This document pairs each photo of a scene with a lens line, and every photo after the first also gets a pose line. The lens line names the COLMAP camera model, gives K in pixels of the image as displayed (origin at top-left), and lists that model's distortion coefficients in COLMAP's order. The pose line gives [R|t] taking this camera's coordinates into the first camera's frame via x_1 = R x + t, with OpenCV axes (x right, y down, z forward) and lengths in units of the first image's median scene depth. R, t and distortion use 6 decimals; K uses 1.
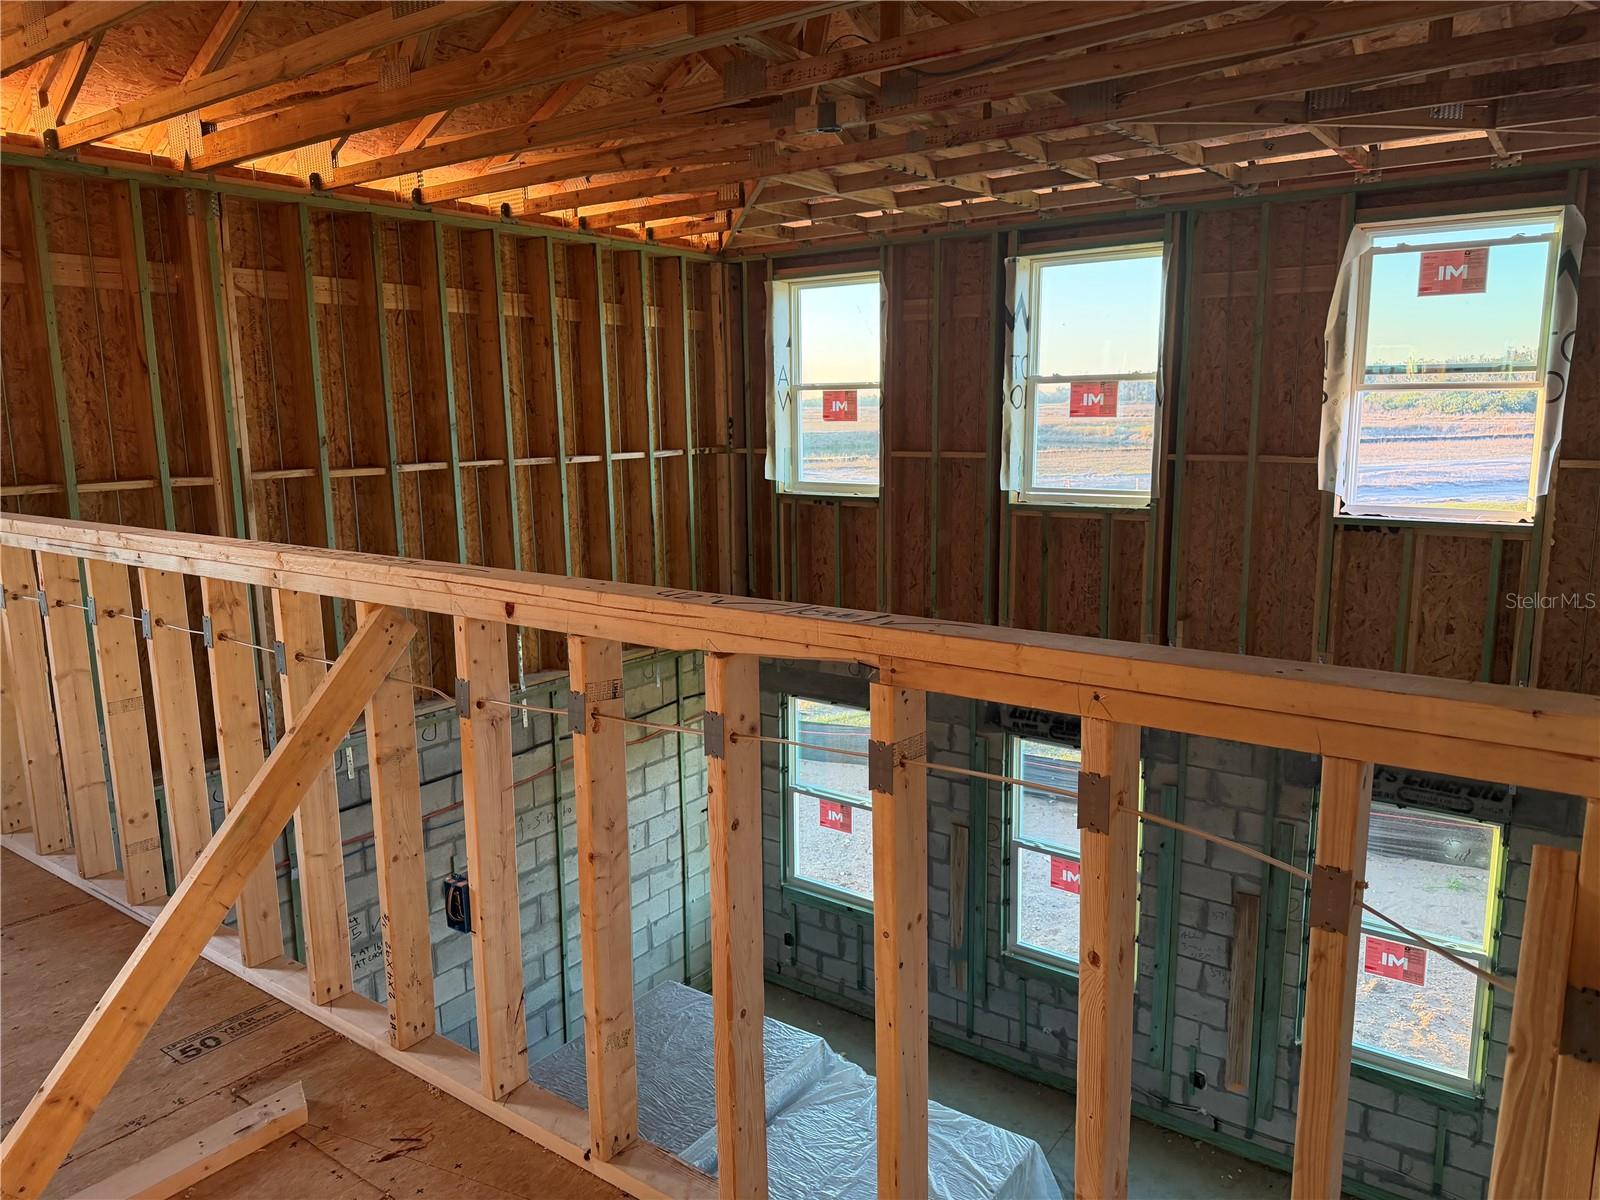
lens RADIAL K [[1134.4, 0, 800.0], [0, 1134.4, 600.0], [0, 0, 1]] dist [0.189468, -0.279425]
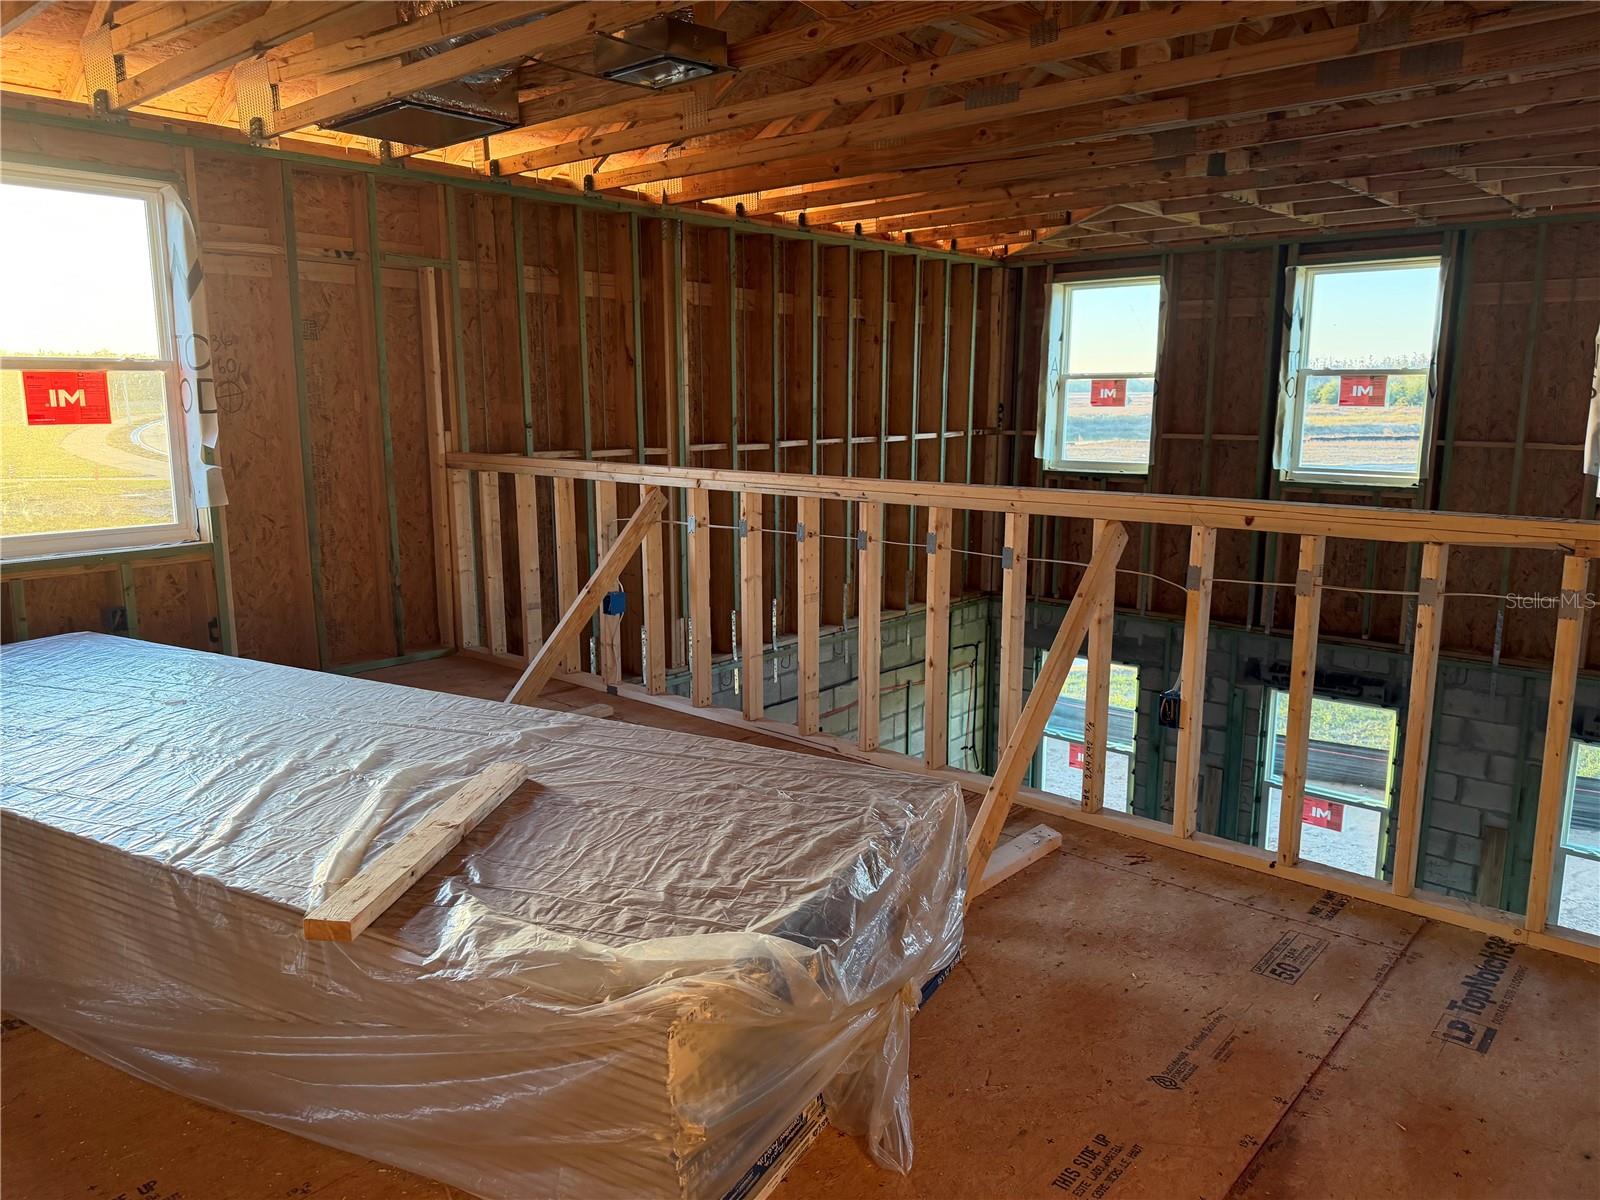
lens RADIAL K [[1159.0, 0, 802.8], [0, 1159.0, 589.6], [0, 0, 1]] dist [0.163865, -0.142329]
pose [[0.998298, 0.026427, -0.051997, -0.230555], [-0.026296, 0.999649, 0.003204, 0.032537], [0.052063, -0.001831, 0.998642, -0.207363]]
